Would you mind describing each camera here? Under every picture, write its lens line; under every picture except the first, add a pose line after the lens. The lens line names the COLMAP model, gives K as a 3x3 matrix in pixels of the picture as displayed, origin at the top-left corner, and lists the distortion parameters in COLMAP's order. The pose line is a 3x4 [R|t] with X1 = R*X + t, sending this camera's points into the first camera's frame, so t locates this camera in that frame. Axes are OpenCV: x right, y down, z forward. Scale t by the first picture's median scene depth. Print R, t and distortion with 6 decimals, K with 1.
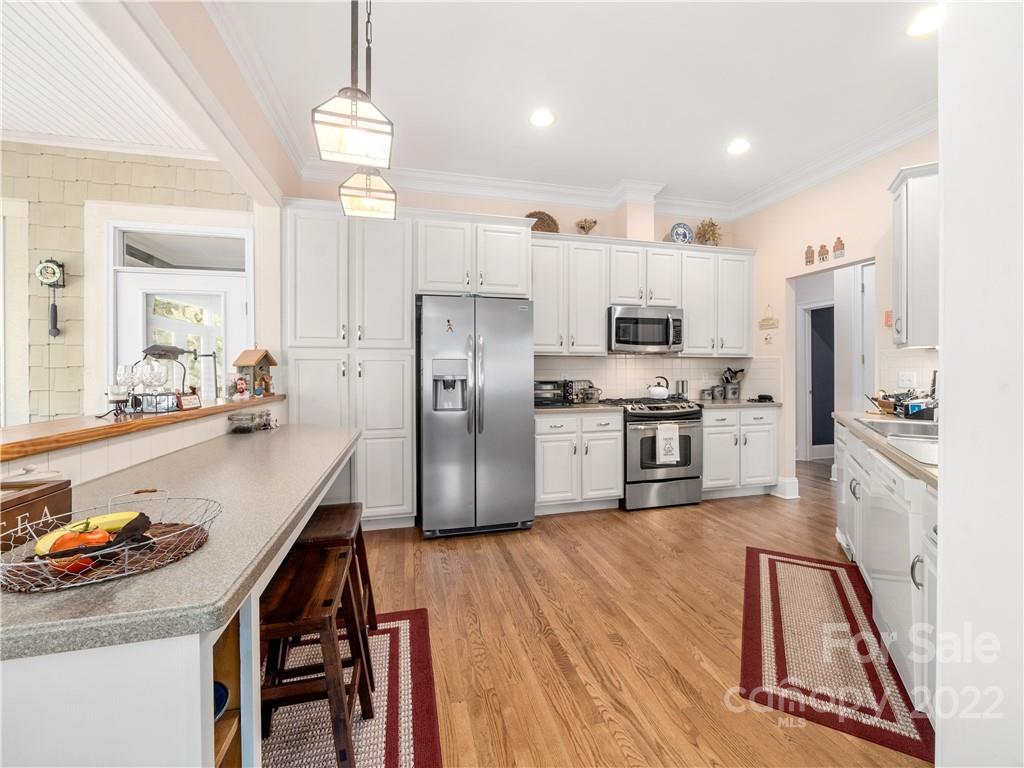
lens RADIAL K [[417.8, 0, 512.6], [0, 417.8, 373.1], [0, 0, 1]] dist [-0.010132, 0.000054]
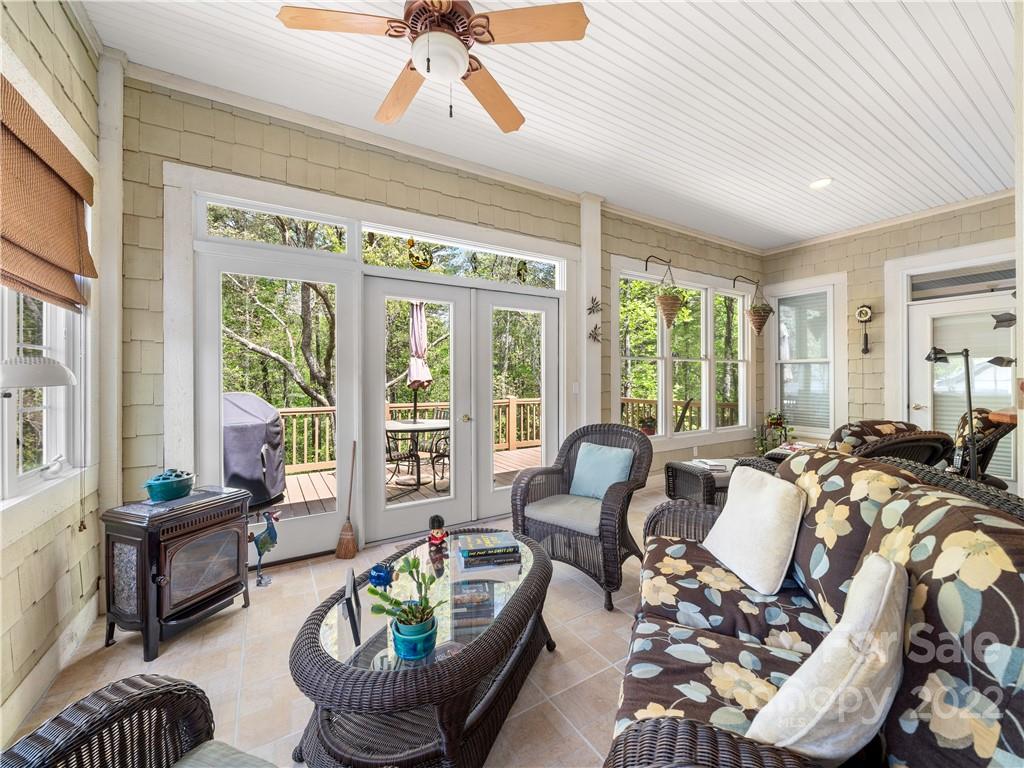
lens RADIAL K [[403.6, 0, 511.6], [0, 403.6, 378.9], [0, 0, 1]] dist [-0.010560, -0.000081]
pose [[0.299215, 0.006711, -0.954162, -0.045862], [0.000235, 0.999975, 0.007107, -0.002691], [0.954186, -0.002351, 0.299206, -0.603226]]
